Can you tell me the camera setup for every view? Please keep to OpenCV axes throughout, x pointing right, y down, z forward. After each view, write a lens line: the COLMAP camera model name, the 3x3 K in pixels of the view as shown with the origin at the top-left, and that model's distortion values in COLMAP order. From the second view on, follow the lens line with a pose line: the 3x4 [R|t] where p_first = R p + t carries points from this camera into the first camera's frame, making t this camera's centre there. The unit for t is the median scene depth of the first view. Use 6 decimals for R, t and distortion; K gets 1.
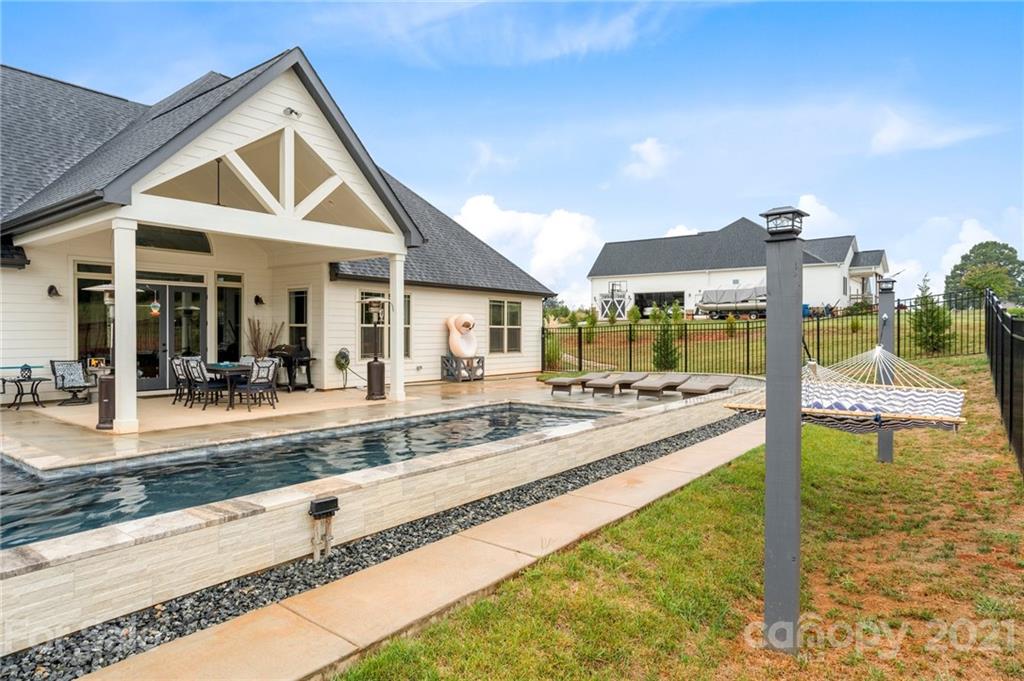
lens RADIAL K [[610.7, 0, 507.1], [0, 610.7, 337.6], [0, 0, 1]] dist [-0.000480, 0.001441]
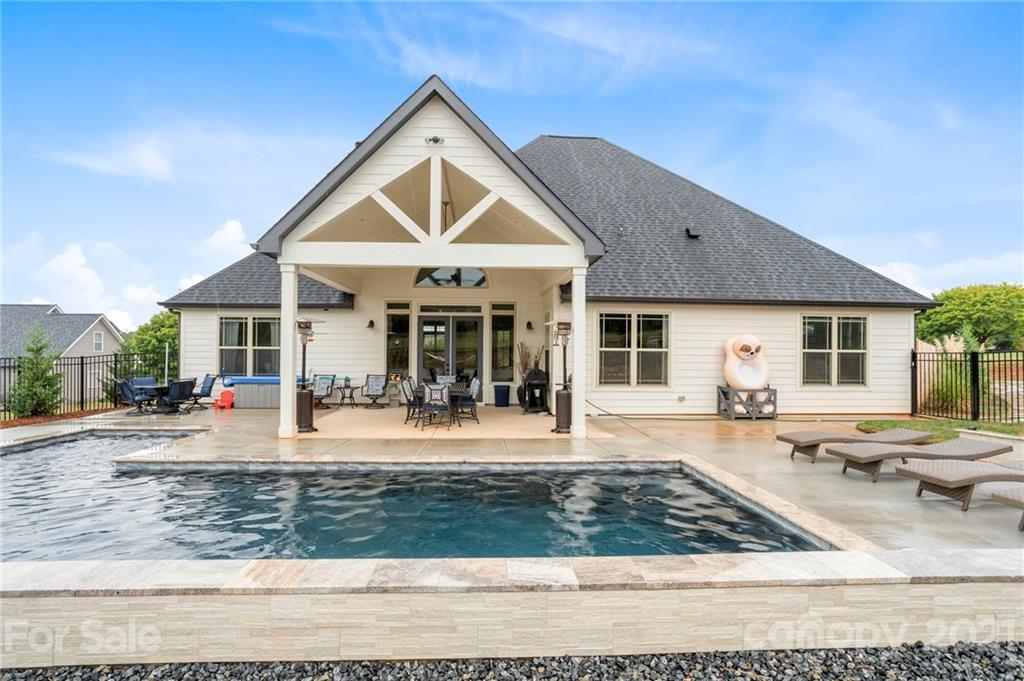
lens RADIAL K [[497.3, 0, 508.9], [0, 497.3, 346.2], [0, 0, 1]] dist [-0.026104, 0.000485]
pose [[0.660279, -0.002232, -0.751017, 0.258618], [-0.014362, 0.999775, -0.015599, -0.011379], [0.750883, 0.021086, 0.660098, 0.416628]]
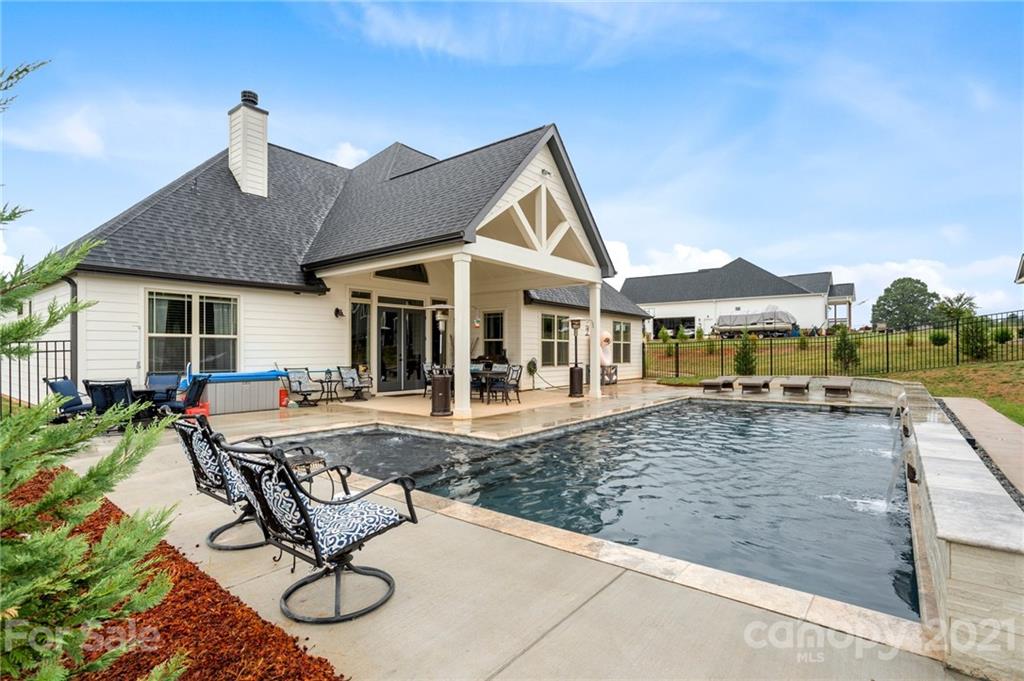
lens RADIAL K [[497.3, 0, 508.9], [0, 497.3, 346.2], [0, 0, 1]] dist [-0.026104, 0.000485]
pose [[0.999991, -0.004214, 0.000329, -0.324983], [0.004220, 0.999769, -0.021081, 0.015505], [-0.000240, 0.021082, 0.999778, -0.034454]]
